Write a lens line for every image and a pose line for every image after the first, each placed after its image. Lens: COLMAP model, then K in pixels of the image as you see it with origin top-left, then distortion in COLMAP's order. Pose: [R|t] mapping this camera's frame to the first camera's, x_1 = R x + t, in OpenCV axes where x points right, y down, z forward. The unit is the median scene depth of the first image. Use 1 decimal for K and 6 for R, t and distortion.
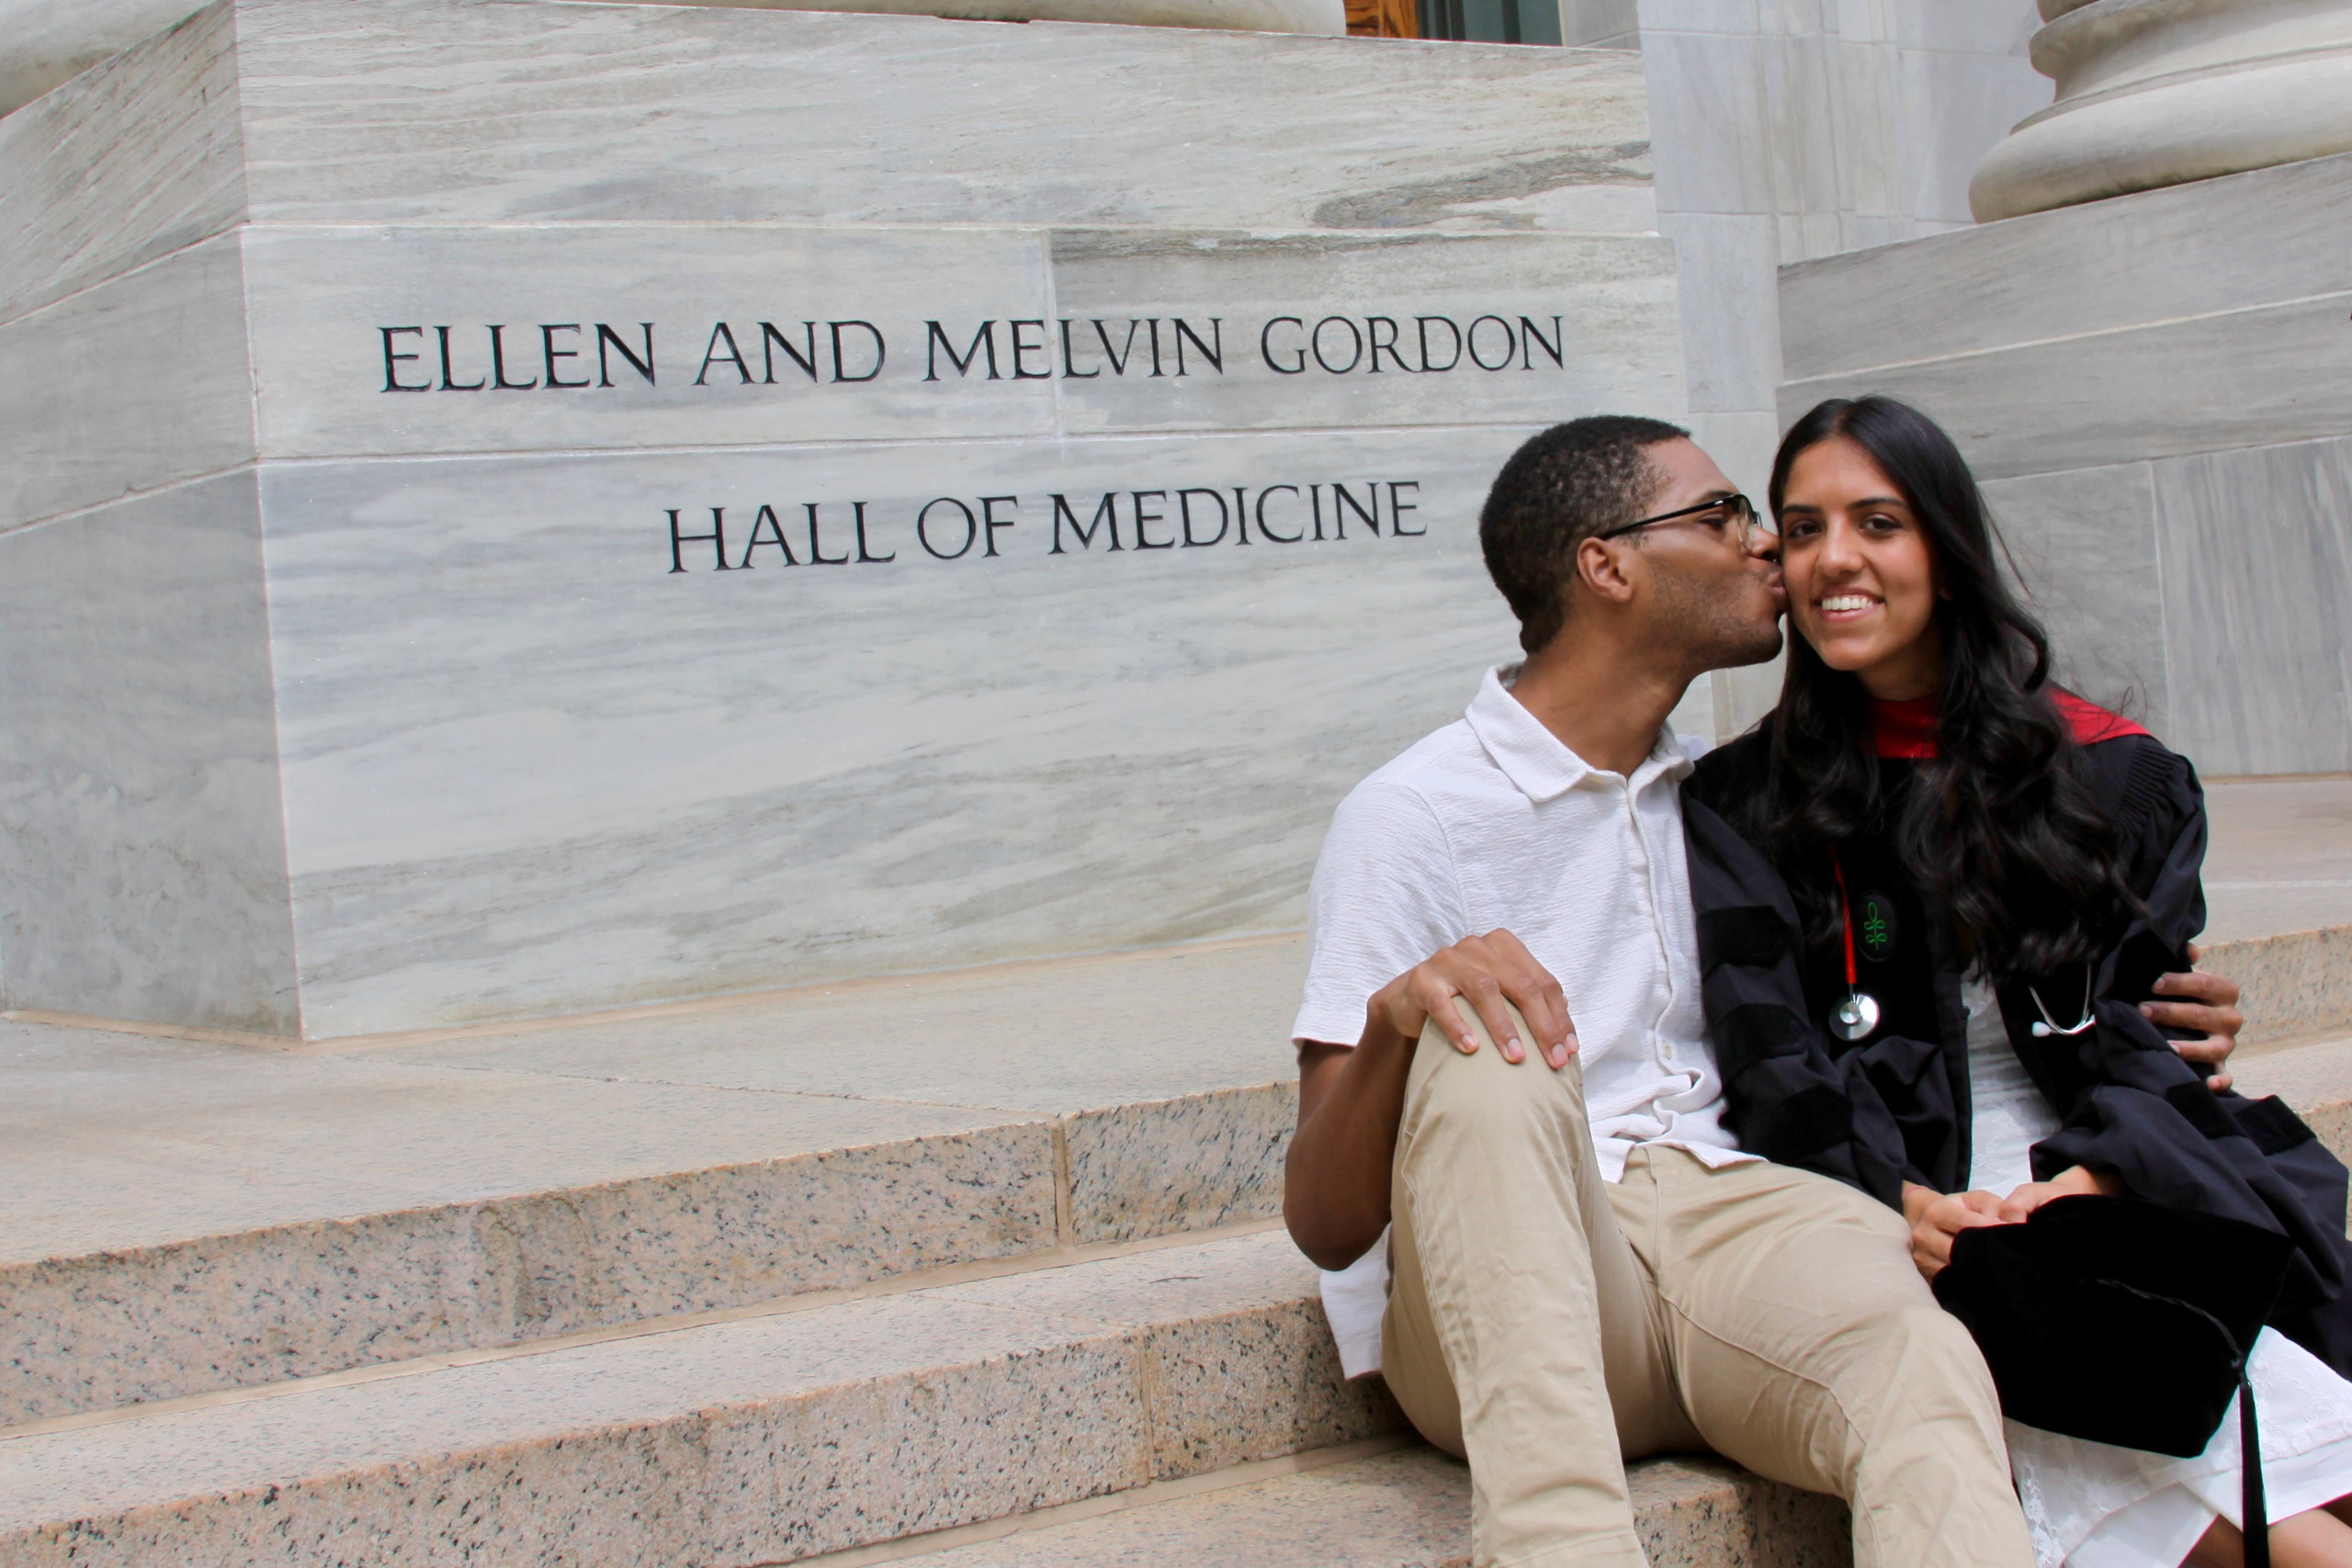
lens RADIAL K [[3895.1, 0, 1313.8], [0, 3895.1, 750.2], [0, 0, 1]] dist [-0.157362, 0.068825]
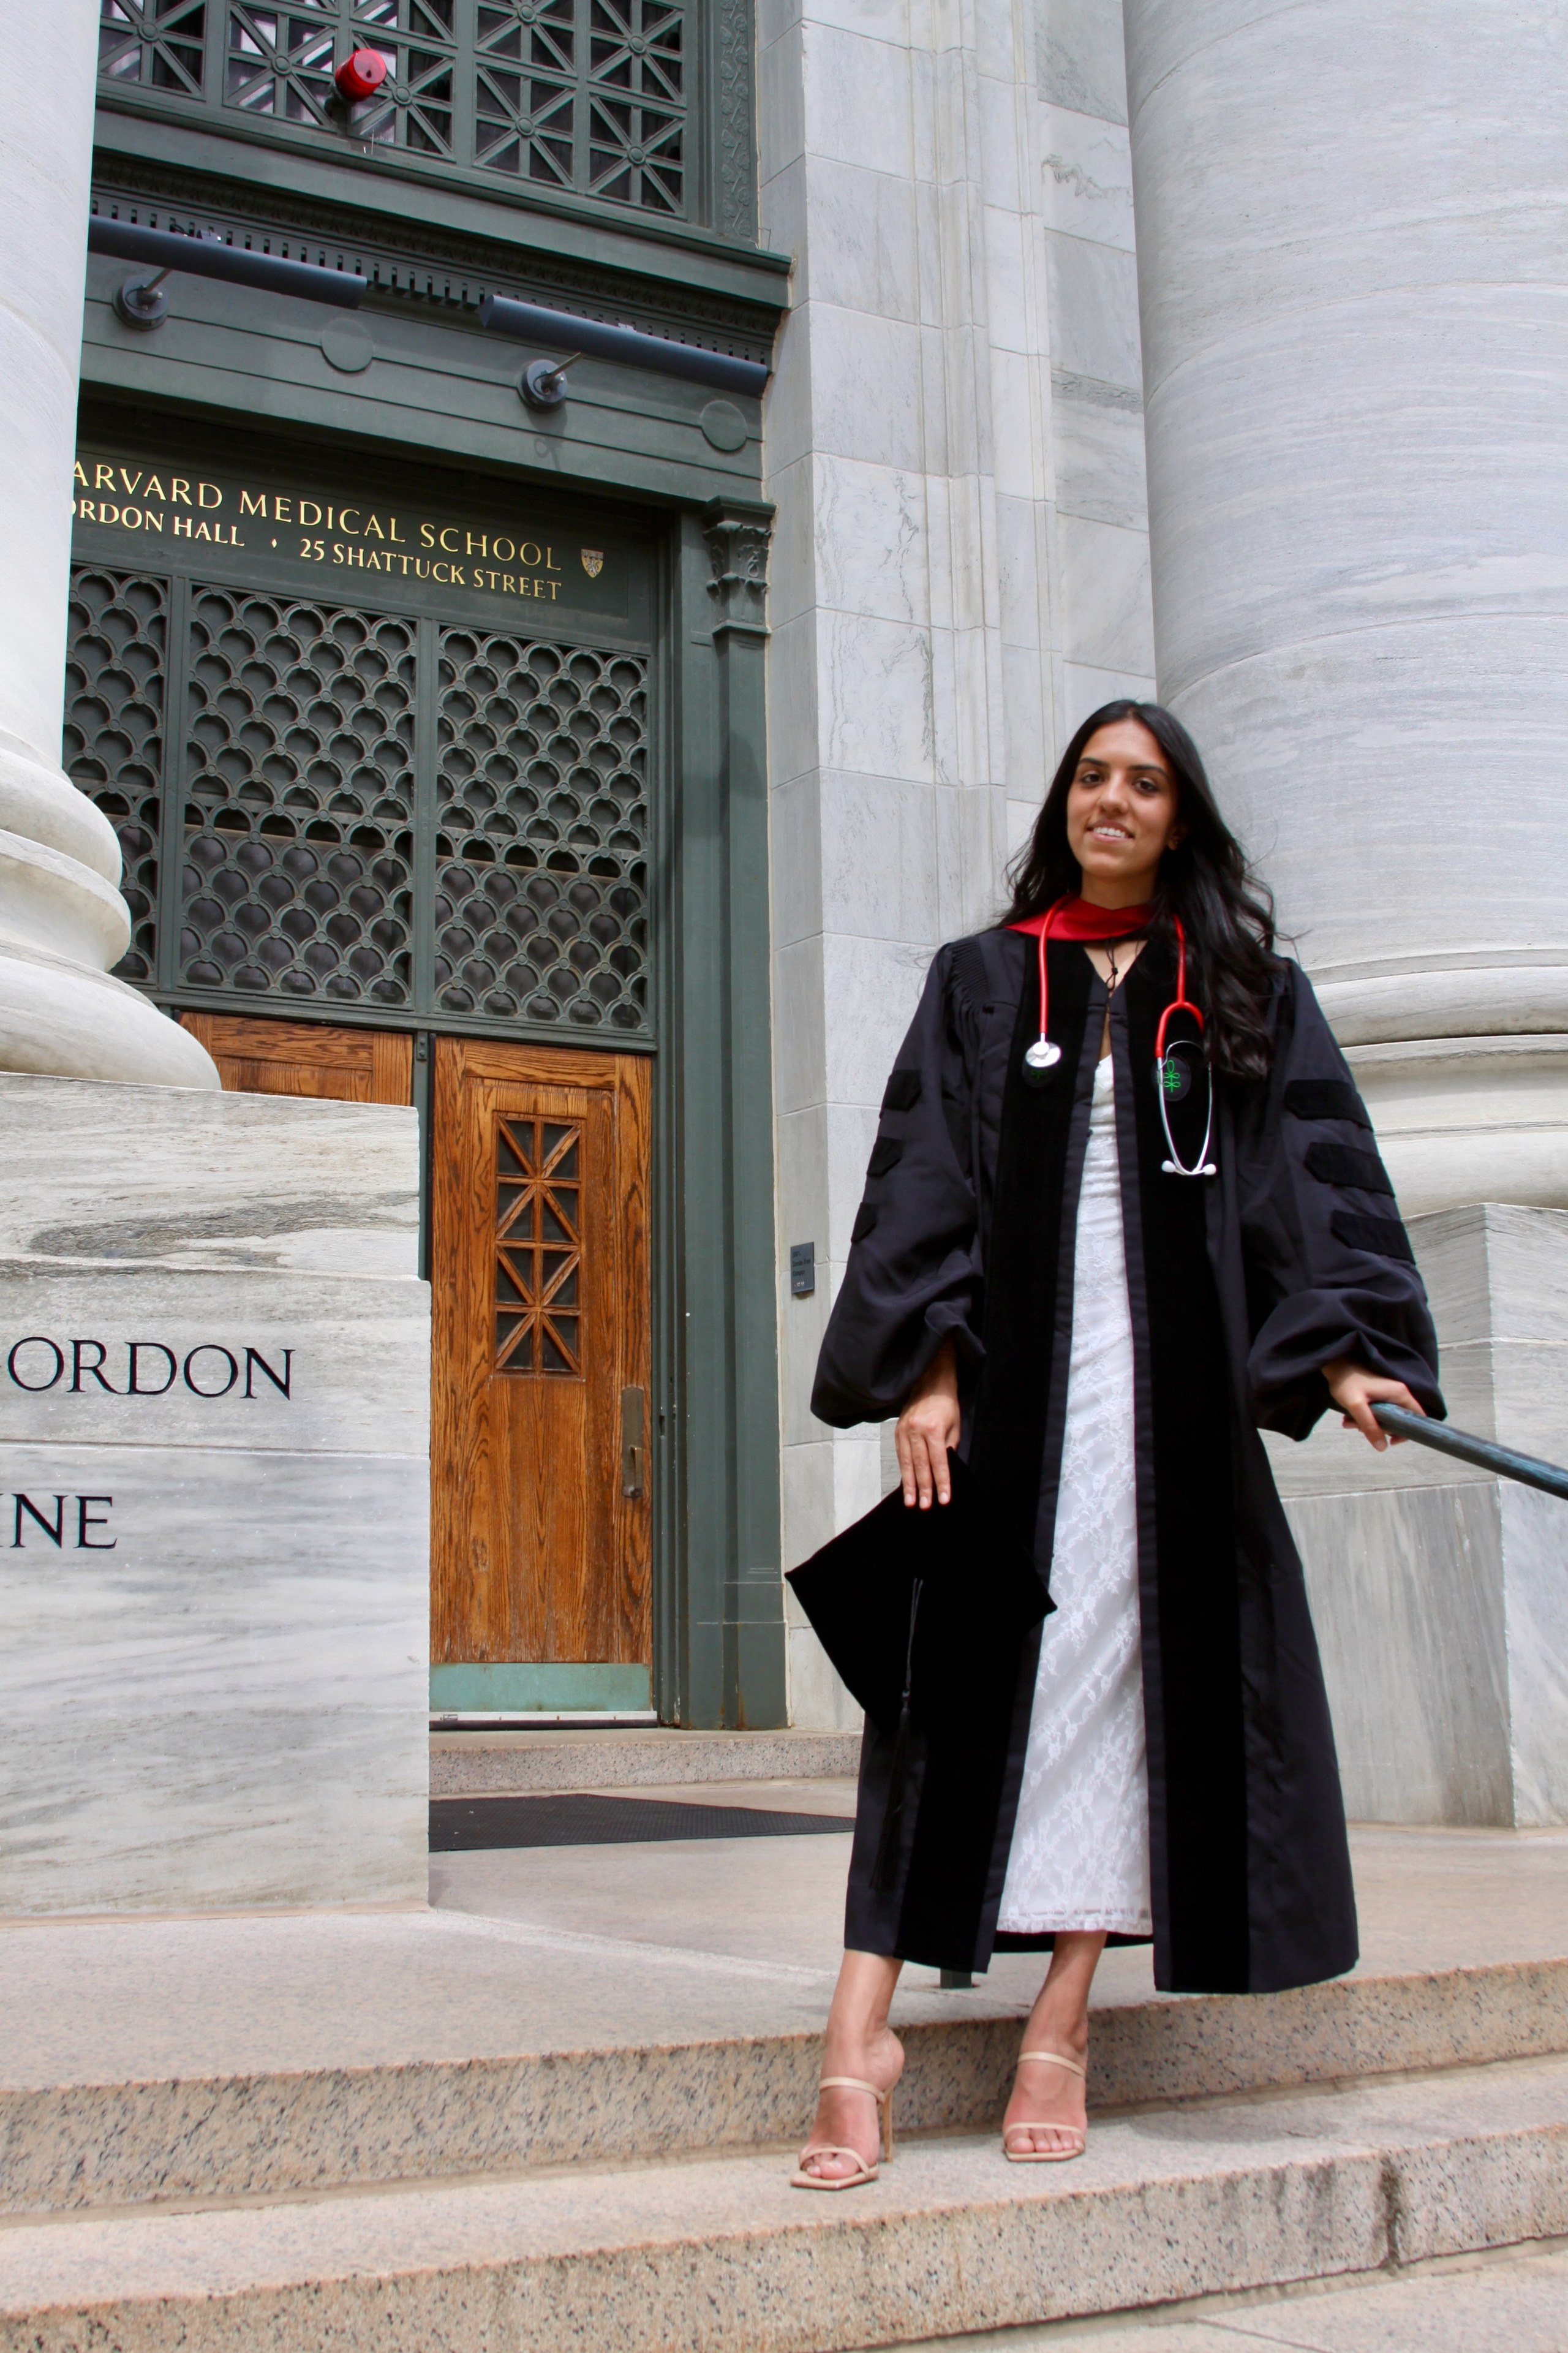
lens RADIAL K [[3066.2, 0, 740.4], [0, 3066.2, 1008.6], [0, 0, 1]] dist [-0.114884, 0.005613]
pose [[0.992429, 0.046204, -0.113798, 0.298794], [-0.069278, 0.975664, -0.208037, -0.040137], [0.101416, 0.214345, 0.971479, 0.192081]]
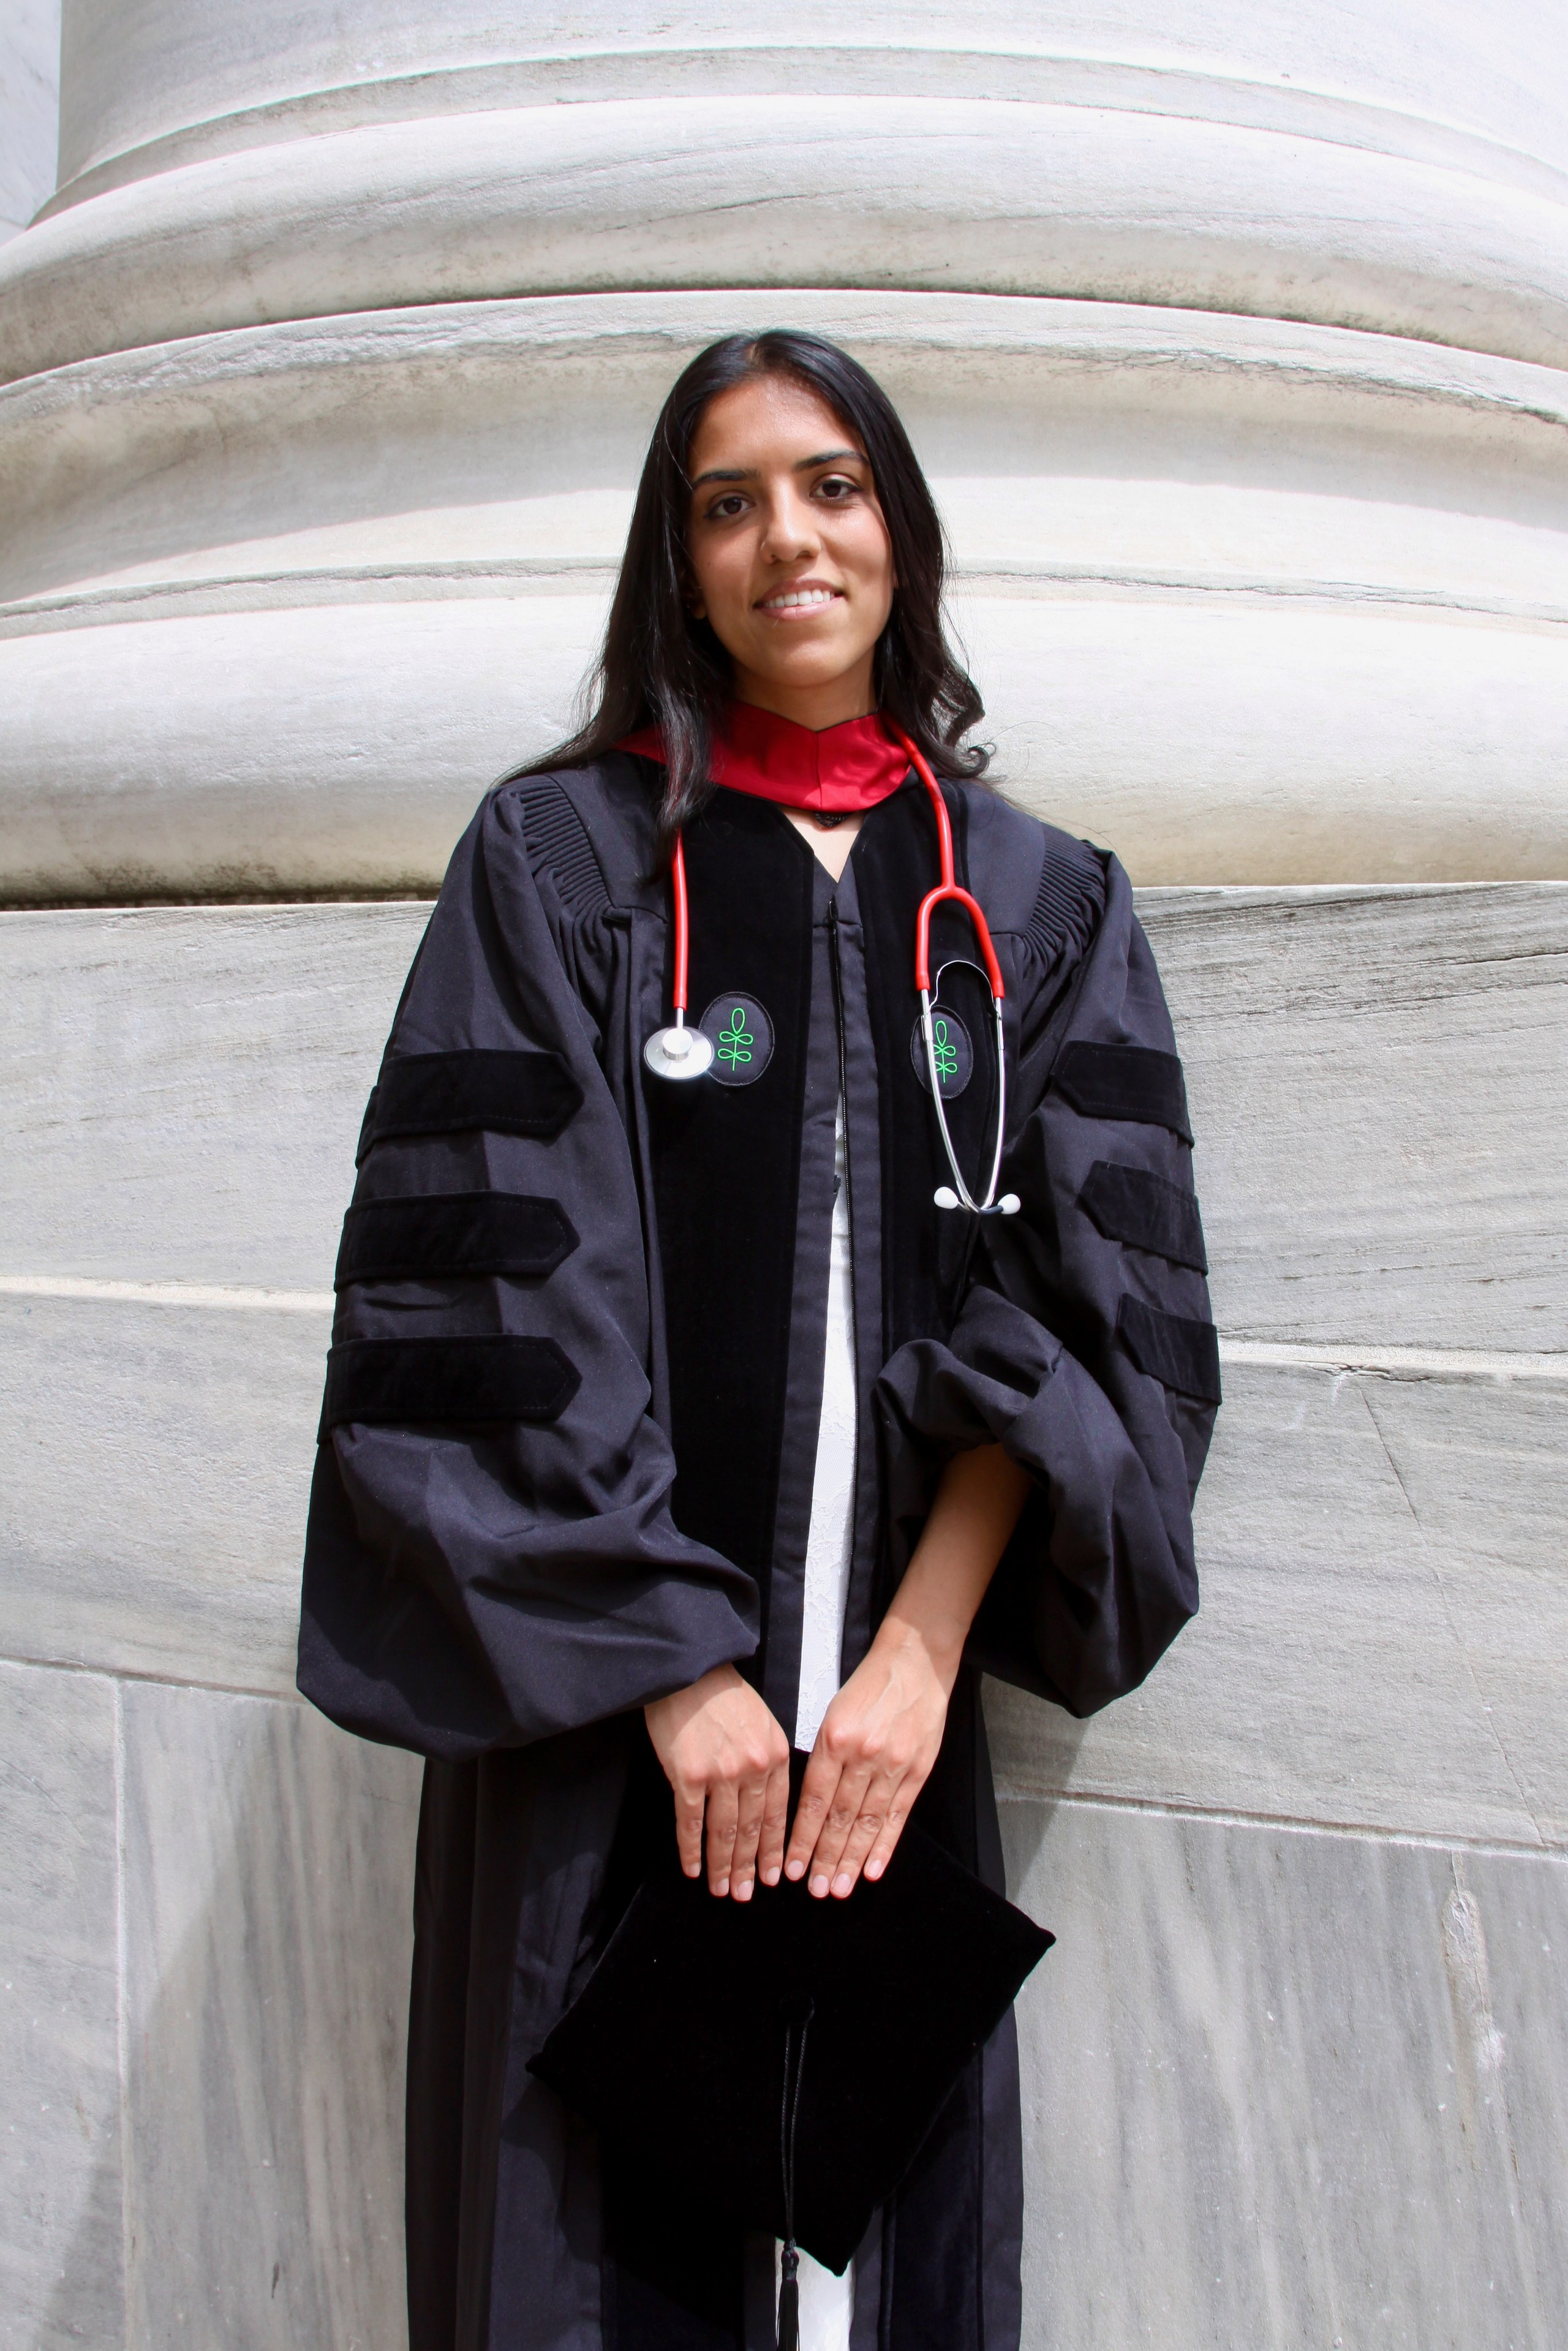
lens RADIAL K [[3181.6, 0, 804.0], [0, 3181.6, 1212.2], [0, 0, 1]] dist [-0.161054, 0.108622]
pose [[0.895482, 0.068814, 0.439745, 0.222533], [-0.076539, 0.997067, -0.000166, -0.187937], [-0.438467, -0.033509, 0.898123, 1.110303]]
